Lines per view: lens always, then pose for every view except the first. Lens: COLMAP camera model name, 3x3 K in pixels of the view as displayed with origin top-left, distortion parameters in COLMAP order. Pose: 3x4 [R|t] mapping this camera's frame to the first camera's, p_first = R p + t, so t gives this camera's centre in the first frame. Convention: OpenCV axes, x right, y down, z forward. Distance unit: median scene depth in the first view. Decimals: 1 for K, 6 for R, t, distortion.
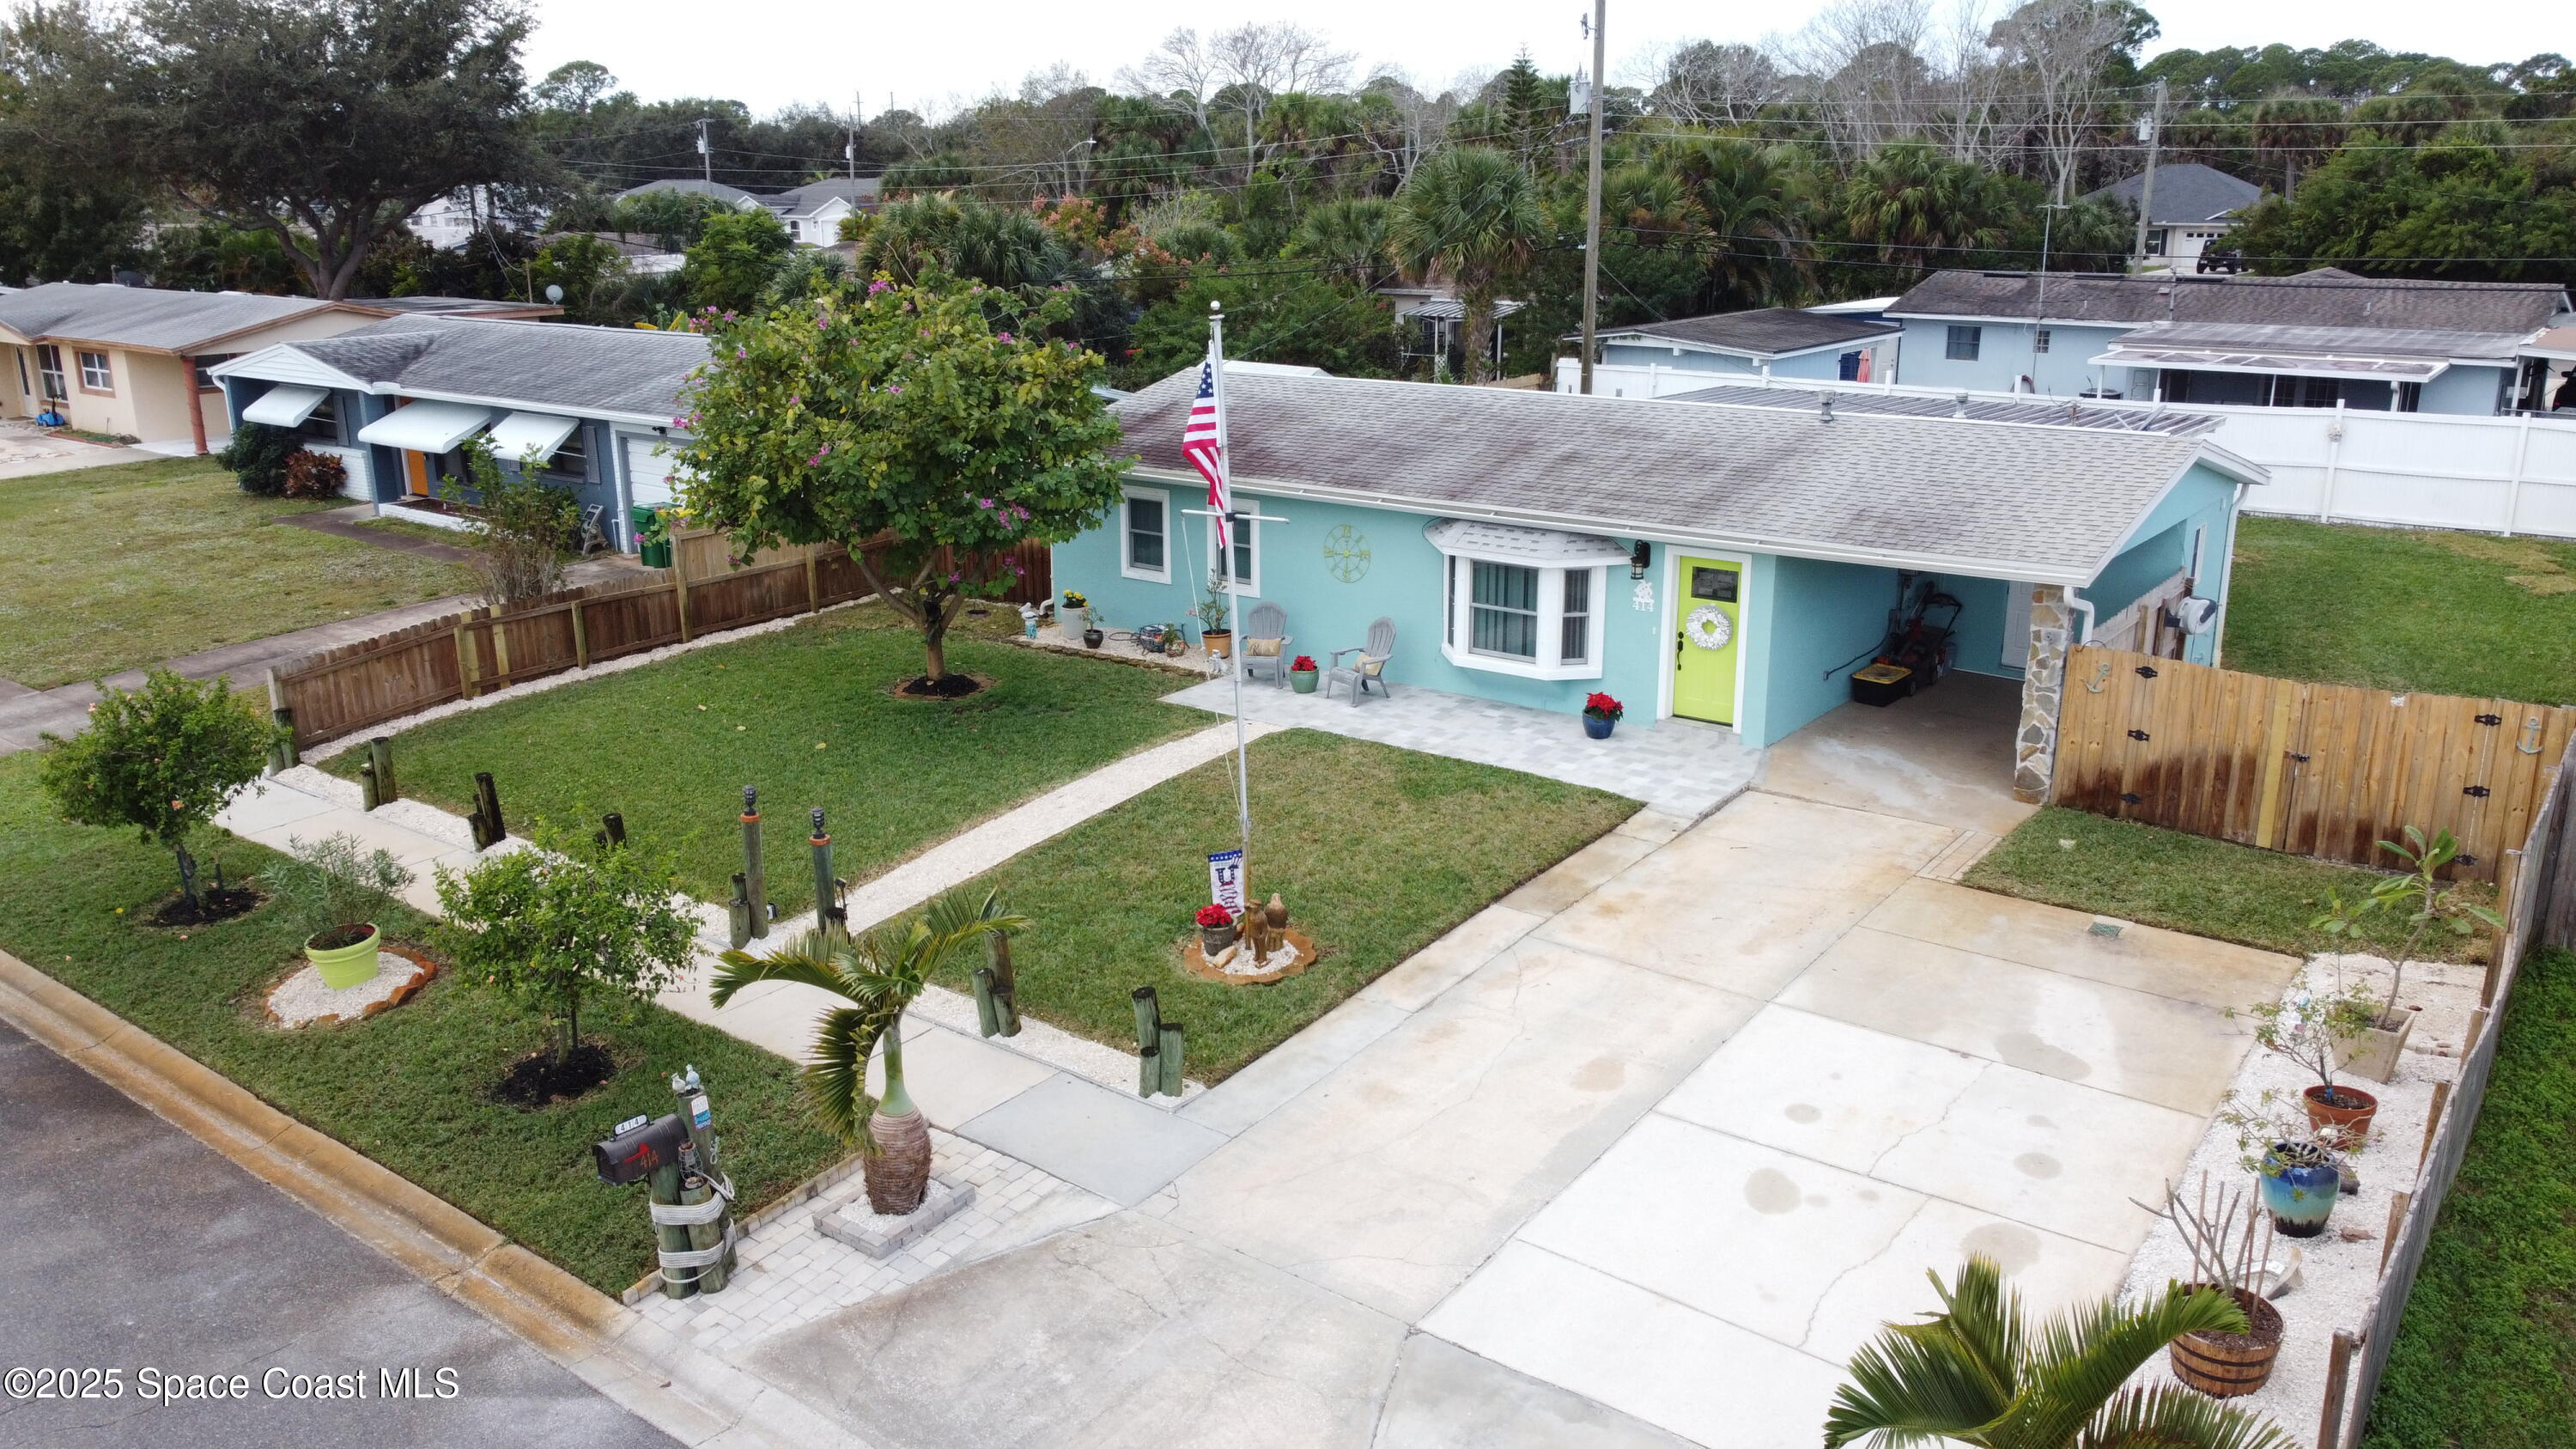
lens RADIAL K [[1946.9, 0, 1288.0], [0, 1946.9, 724.5], [0, 0, 1]] dist [0.002469, -0.001426]
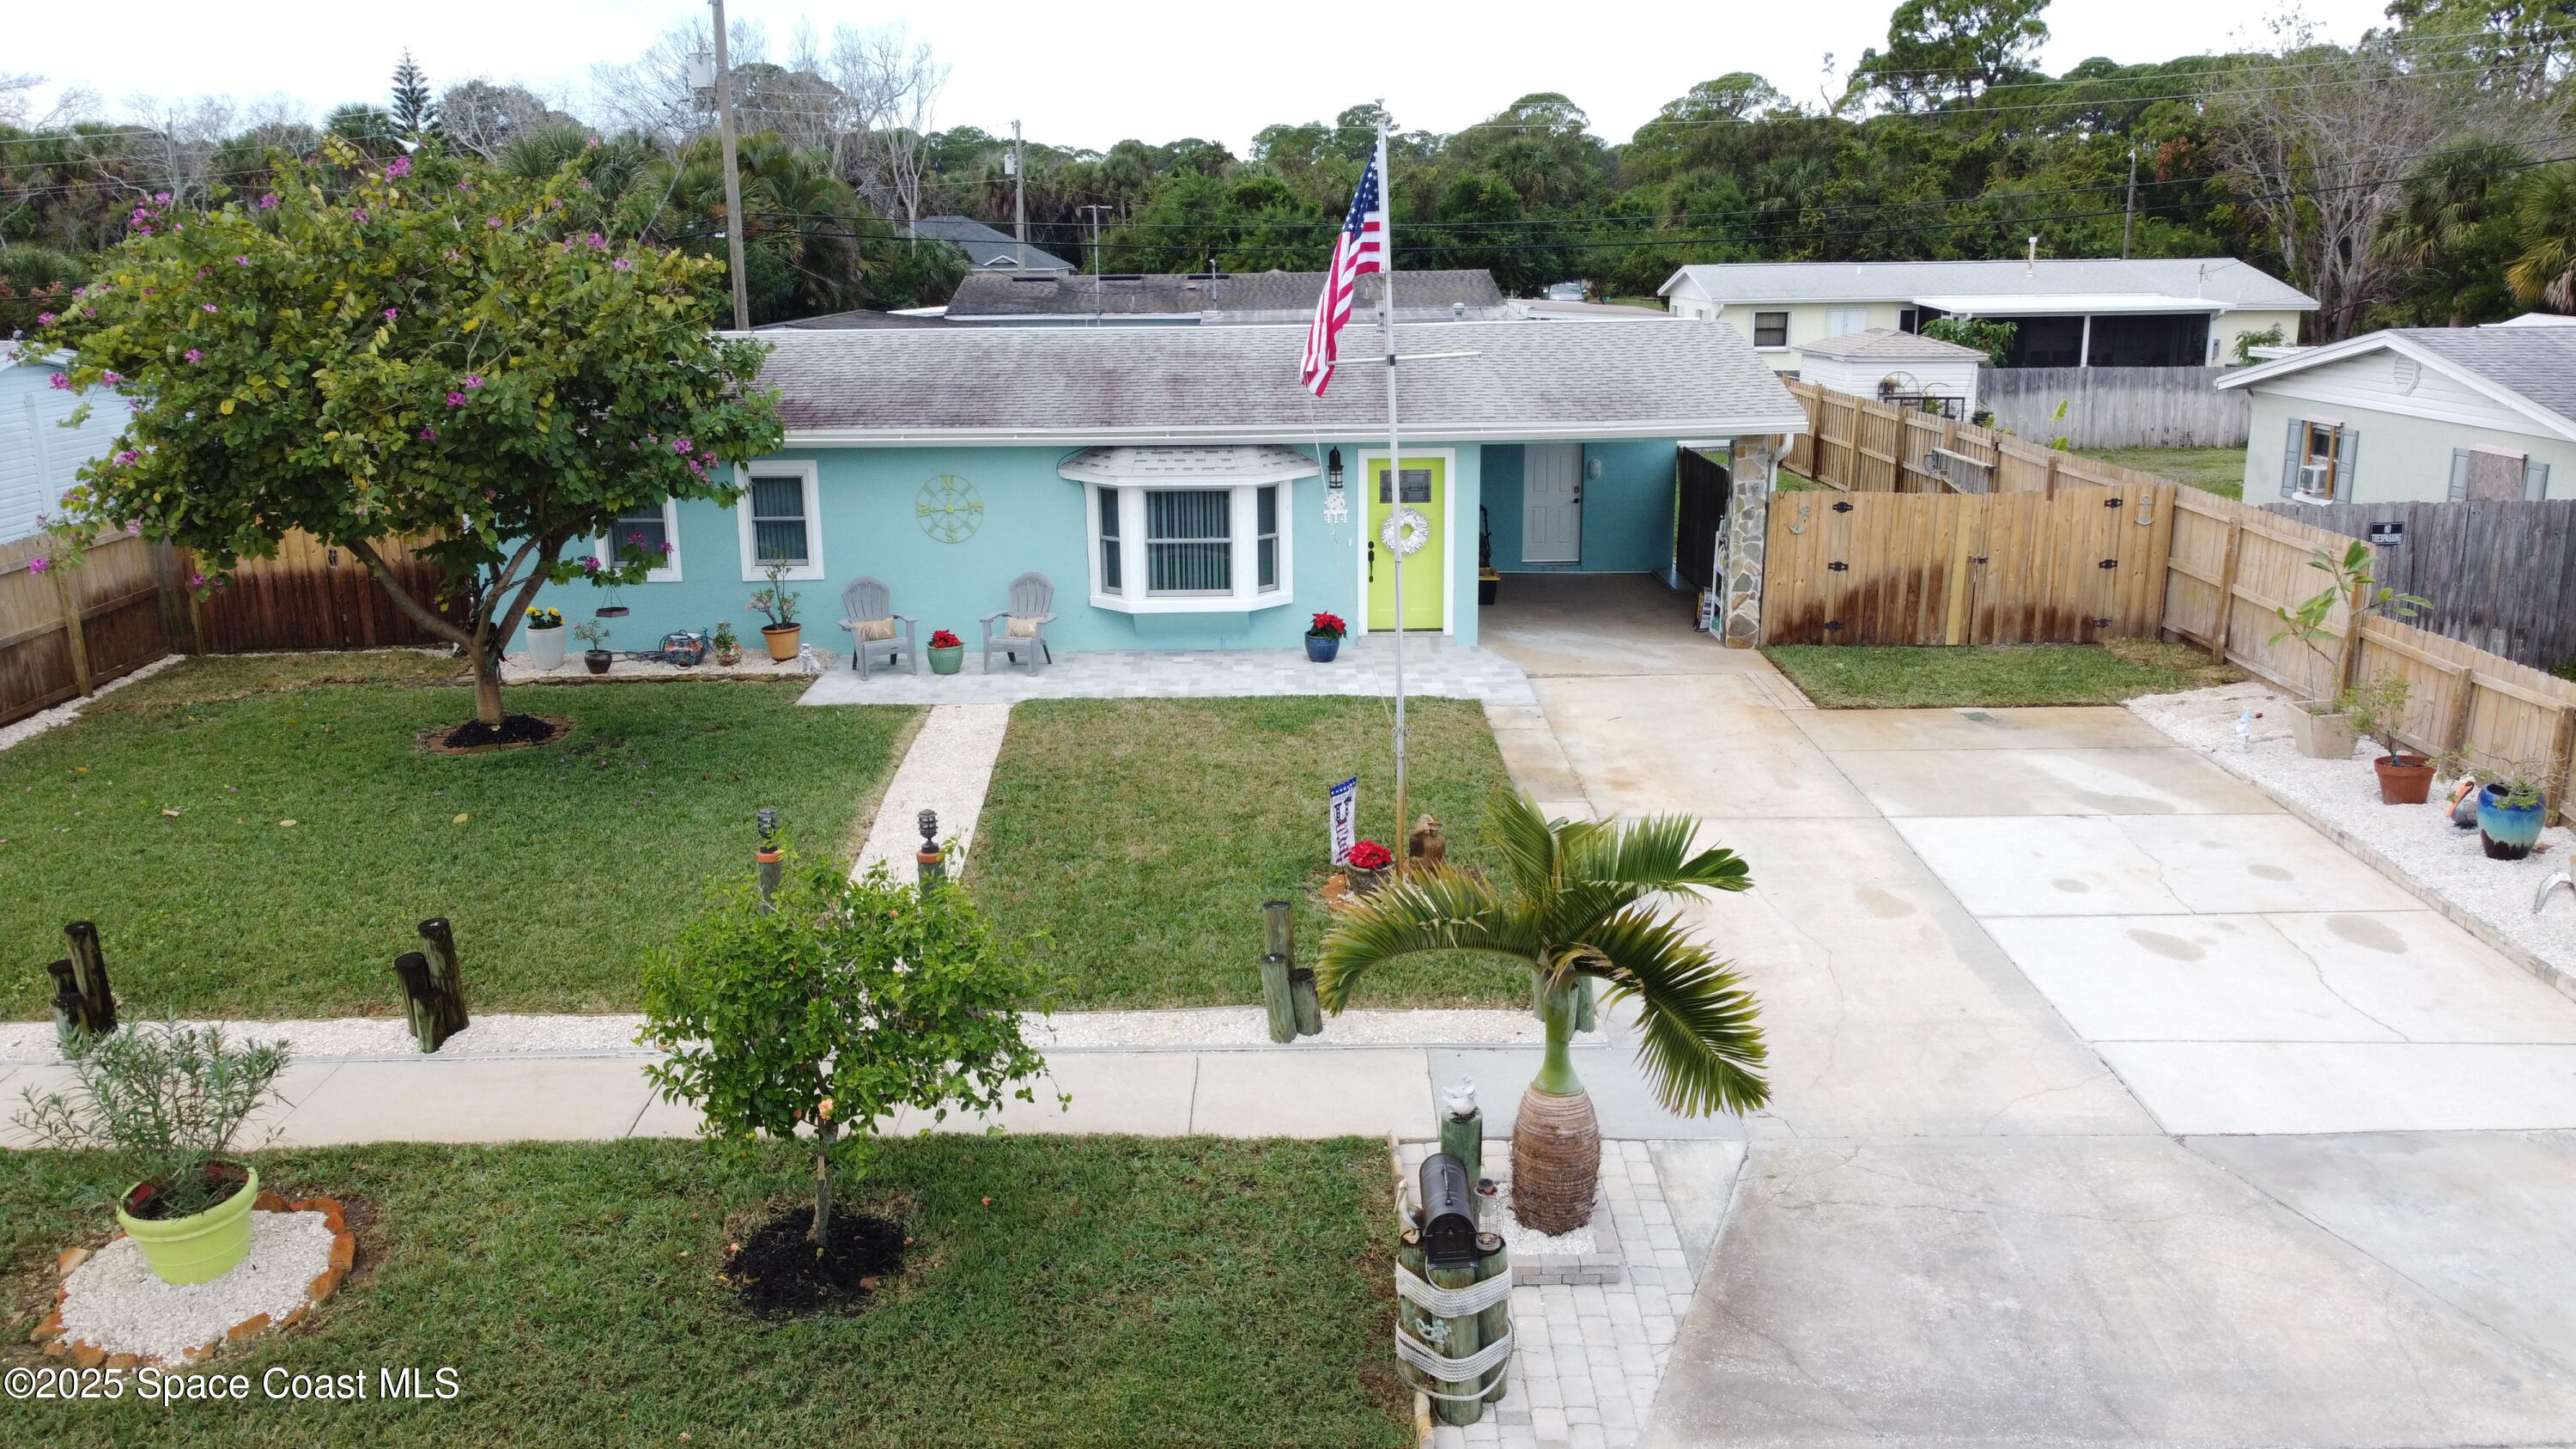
lens RADIAL K [[1946.9, 0, 1288.0], [0, 1946.9, 724.5], [0, 0, 1]] dist [0.002469, -0.001426]
pose [[0.788428, -0.150459, 0.596442, -0.479555], [0.174412, 0.984512, 0.017800, 0.019764], [-0.589883, 0.089992, 0.802458, 0.305630]]
